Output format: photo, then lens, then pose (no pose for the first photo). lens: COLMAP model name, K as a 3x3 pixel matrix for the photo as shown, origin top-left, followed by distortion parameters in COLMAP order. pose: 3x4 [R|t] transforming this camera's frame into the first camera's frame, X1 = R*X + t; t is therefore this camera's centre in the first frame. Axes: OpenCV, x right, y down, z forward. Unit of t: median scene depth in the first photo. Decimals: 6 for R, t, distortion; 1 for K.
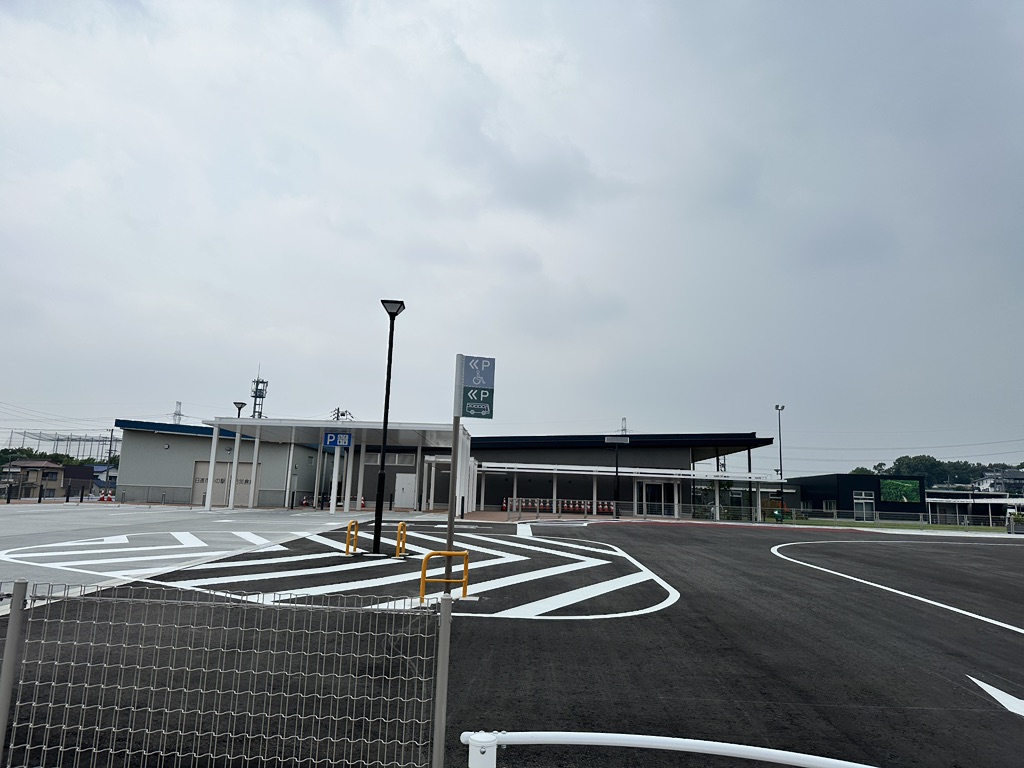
lens RADIAL K [[687.9, 0, 502.4], [0, 687.9, 383.8], [0, 0, 1]] dist [0.100127, -0.128409]
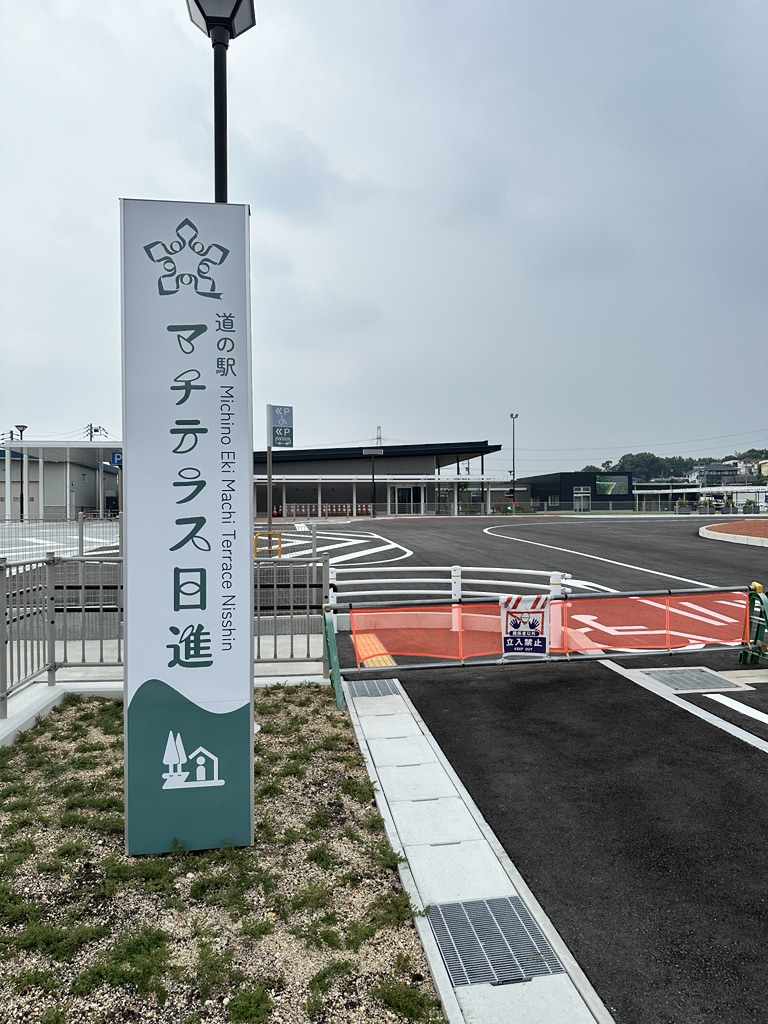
lens RADIAL K [[687.9, 0, 384.0], [0, 687.9, 512.0], [0, 0, 1]] dist [0.100127, -0.128409]
pose [[0.983330, -0.044495, 0.176300, -0.020608], [0.013607, 0.984885, 0.172674, -0.015509], [-0.181318, -0.167397, 0.969073, -0.121725]]
